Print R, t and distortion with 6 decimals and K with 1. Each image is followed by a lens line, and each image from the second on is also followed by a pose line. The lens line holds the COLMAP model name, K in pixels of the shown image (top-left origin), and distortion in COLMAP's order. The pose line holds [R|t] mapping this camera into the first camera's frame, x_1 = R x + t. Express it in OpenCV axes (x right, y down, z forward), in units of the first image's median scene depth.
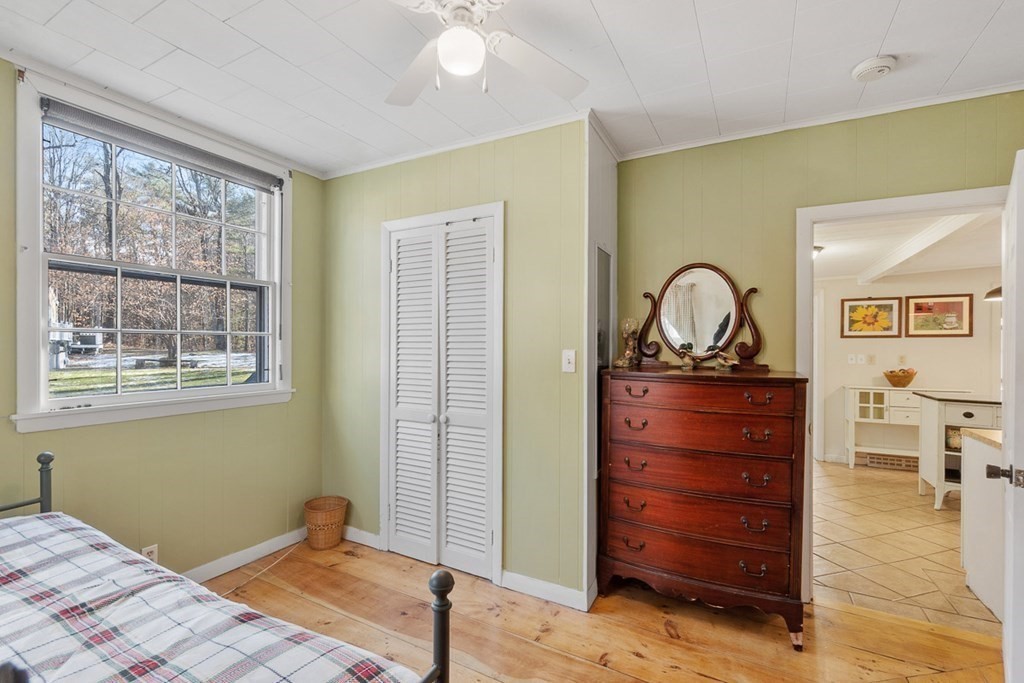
lens RADIAL K [[452.0, 0, 512.6], [0, 452.0, 352.4], [0, 0, 1]] dist [0.002550, -0.000188]
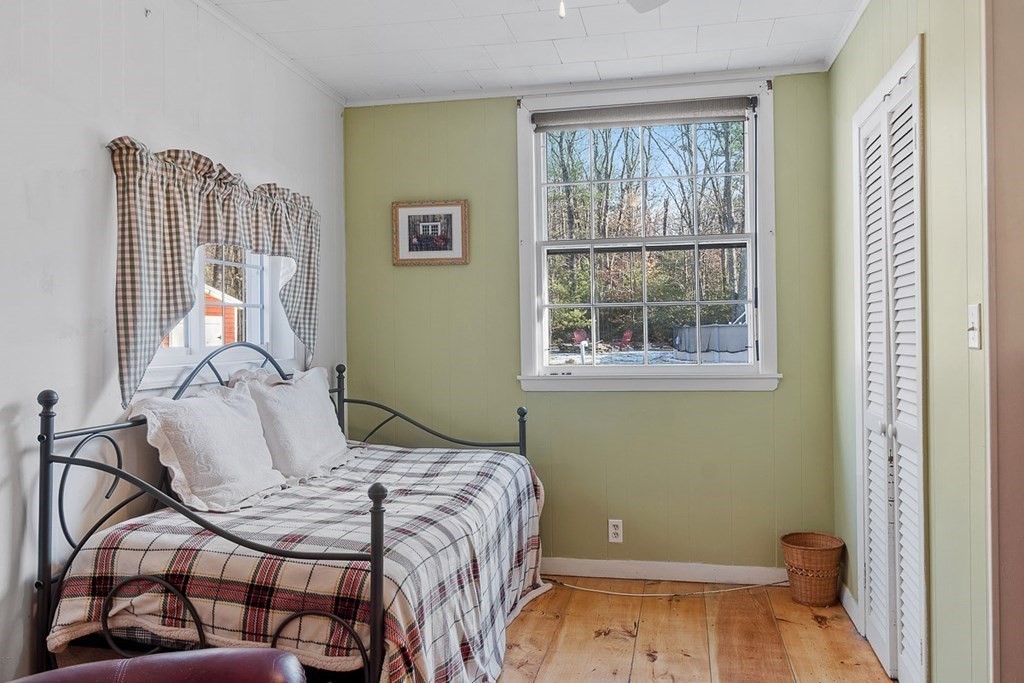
lens RADIAL K [[771.9, 0, 512.6], [0, 771.9, 341.2], [0, 0, 1]] dist [-0.011169, 0.003198]
pose [[0.303394, 0.003768, -0.952858, 0.662873], [0.003996, 0.999978, 0.005227, 0.022252], [0.952857, -0.005393, 0.303373, 0.237089]]
